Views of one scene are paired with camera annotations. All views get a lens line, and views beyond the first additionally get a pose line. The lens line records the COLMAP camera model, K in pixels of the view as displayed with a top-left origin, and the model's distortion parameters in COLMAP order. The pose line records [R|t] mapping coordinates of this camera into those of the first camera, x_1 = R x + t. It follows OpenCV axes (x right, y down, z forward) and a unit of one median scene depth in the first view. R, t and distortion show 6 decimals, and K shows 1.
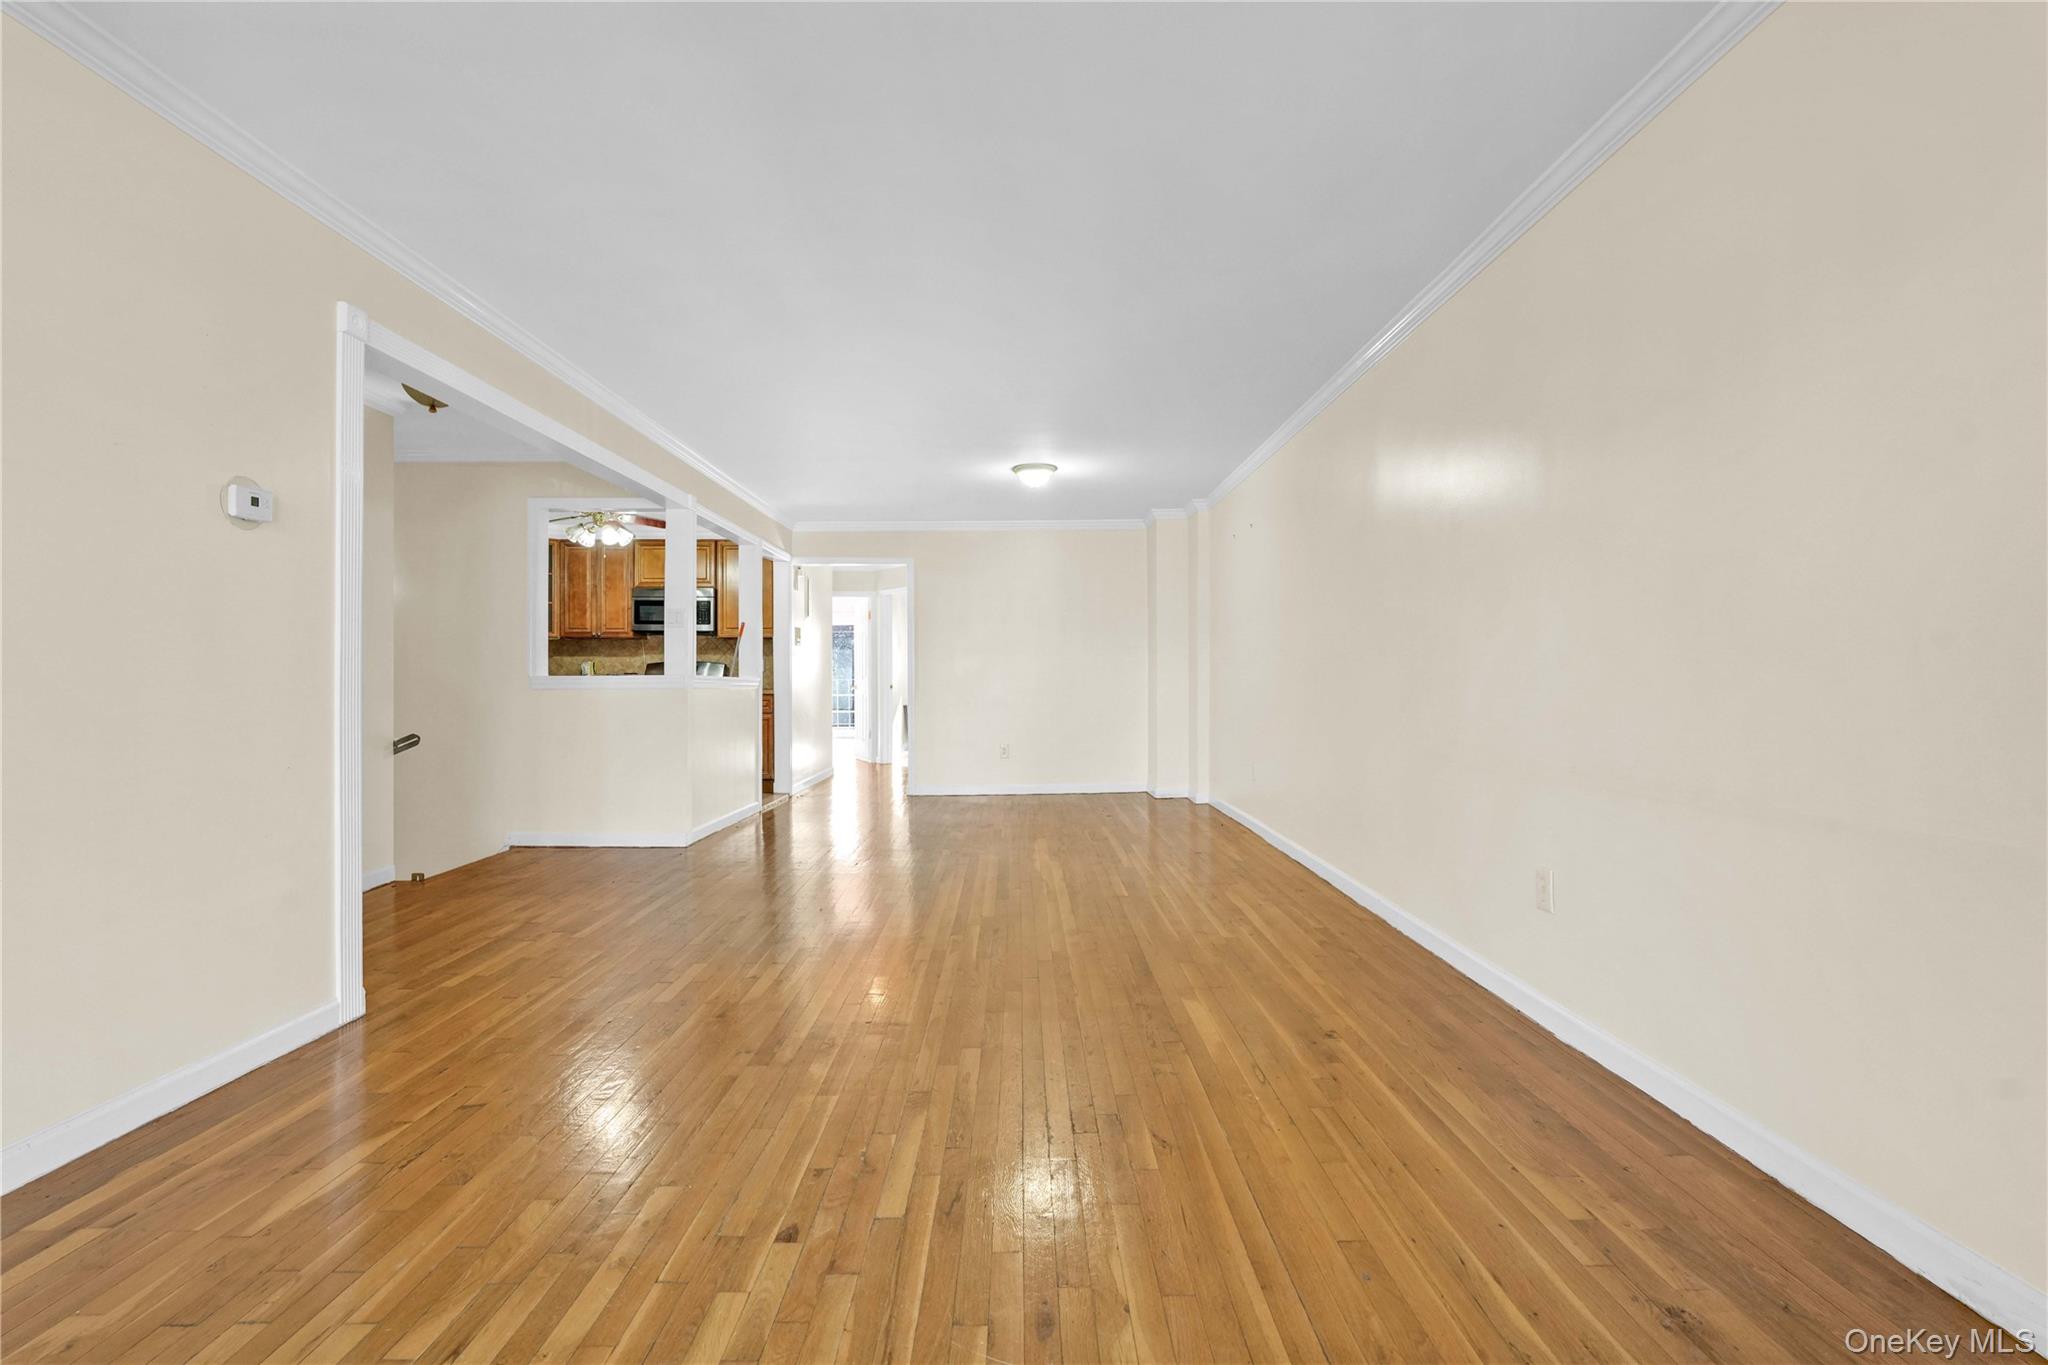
lens RADIAL K [[895.3, 0, 1023.1], [0, 895.3, 676.4], [0, 0, 1]] dist [-0.013845, 0.007572]
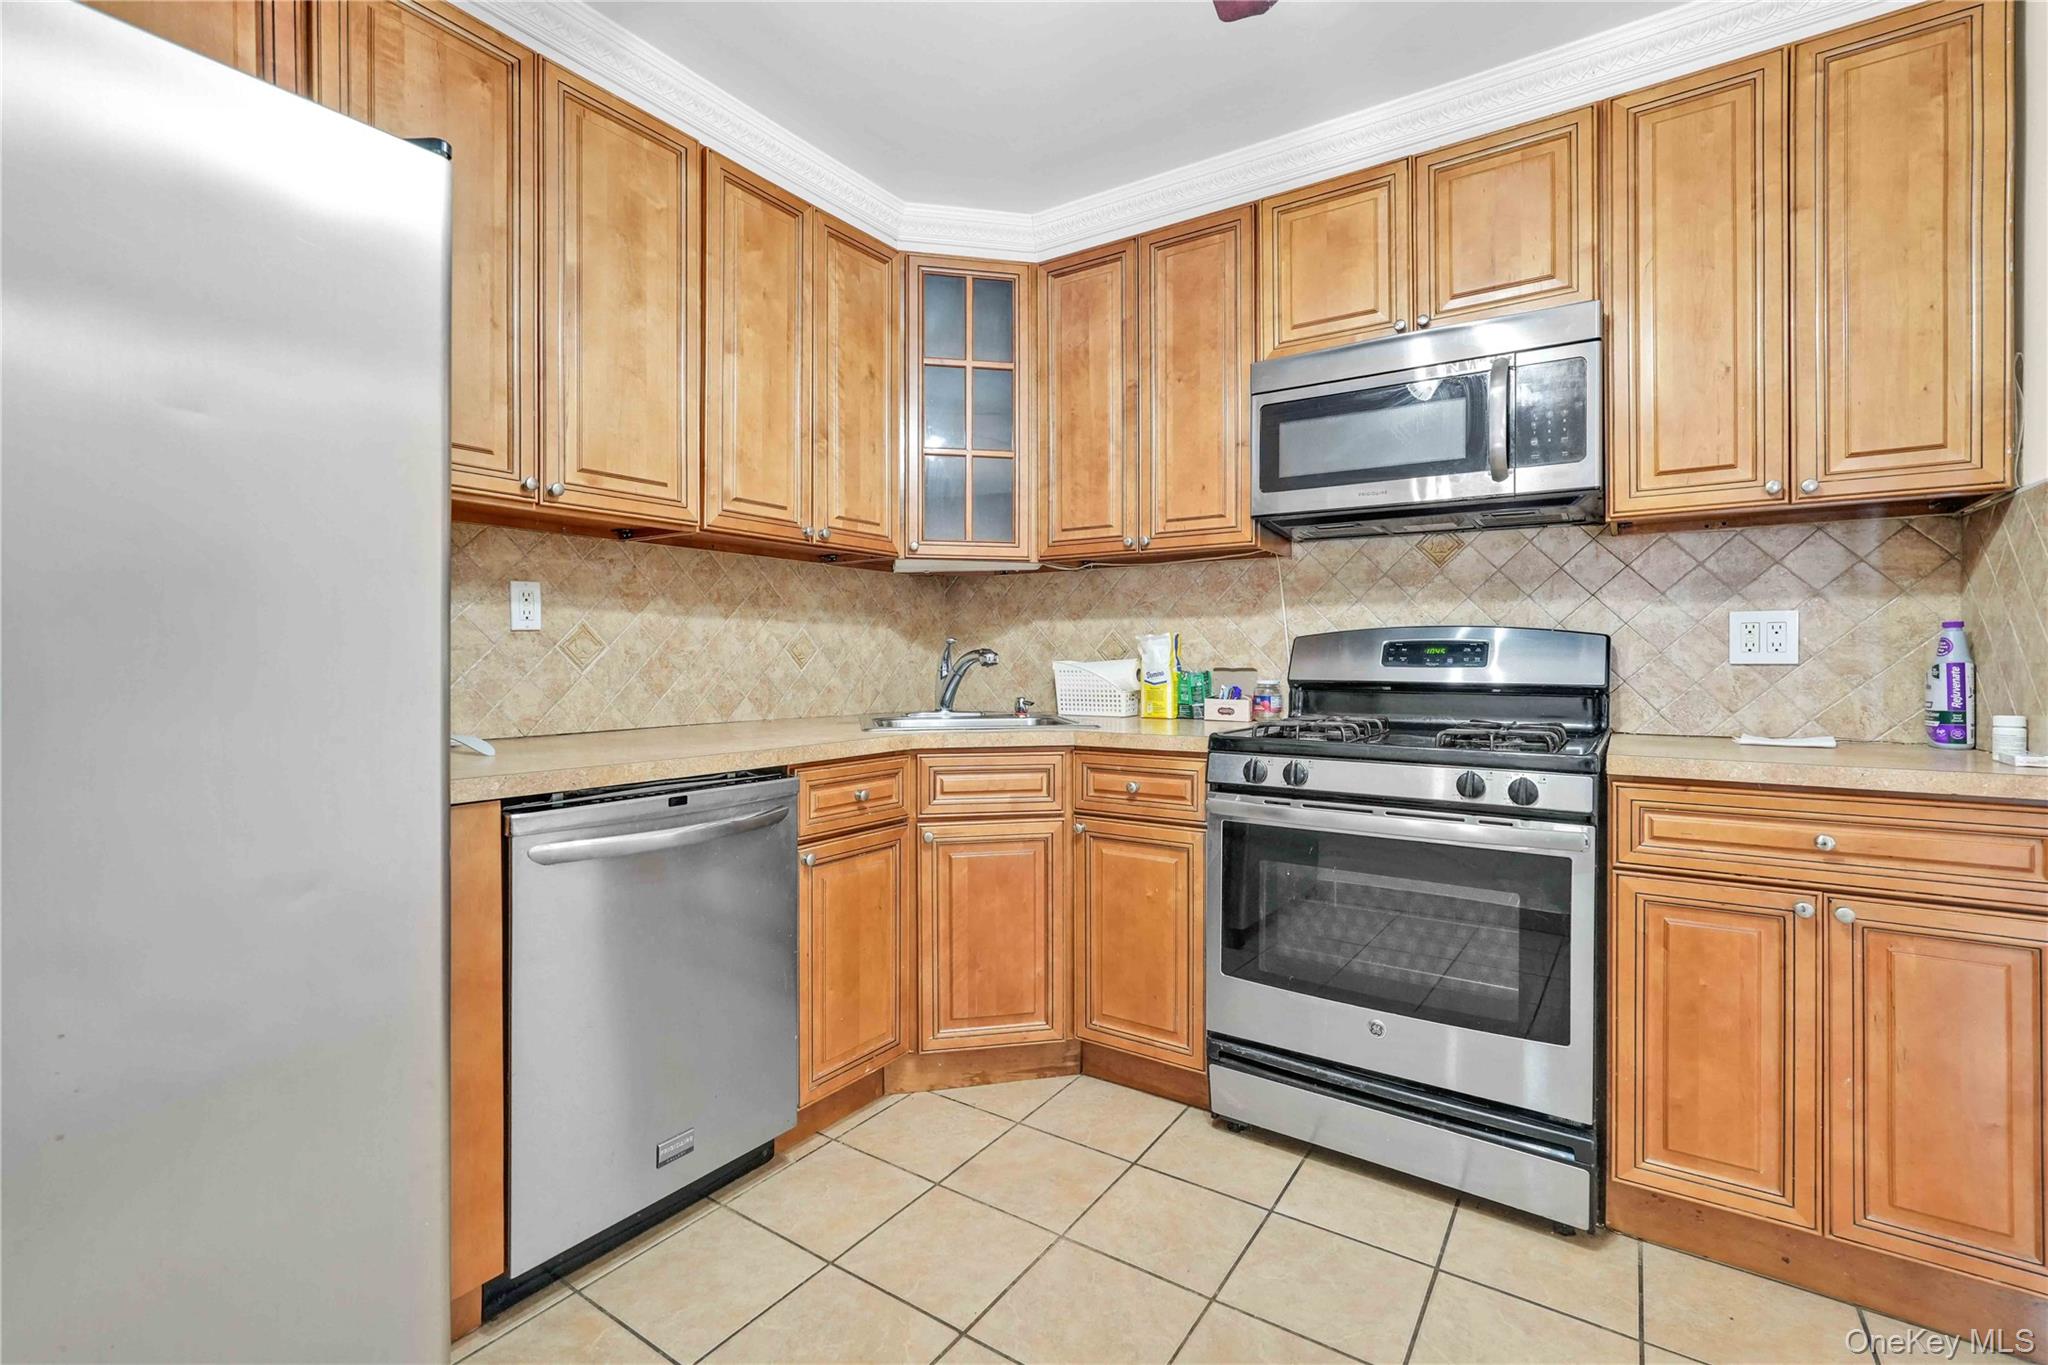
lens RADIAL K [[916.3, 0, 989.8], [0, 916.3, 660.7], [0, 0, 1]] dist [-0.013540, 0.007850]
pose [[0.822831, 0.000101, -0.568286, -0.472366], [0.005680, 0.999949, 0.008402, -0.012786], [0.568258, -0.010142, 0.822788, 0.986139]]
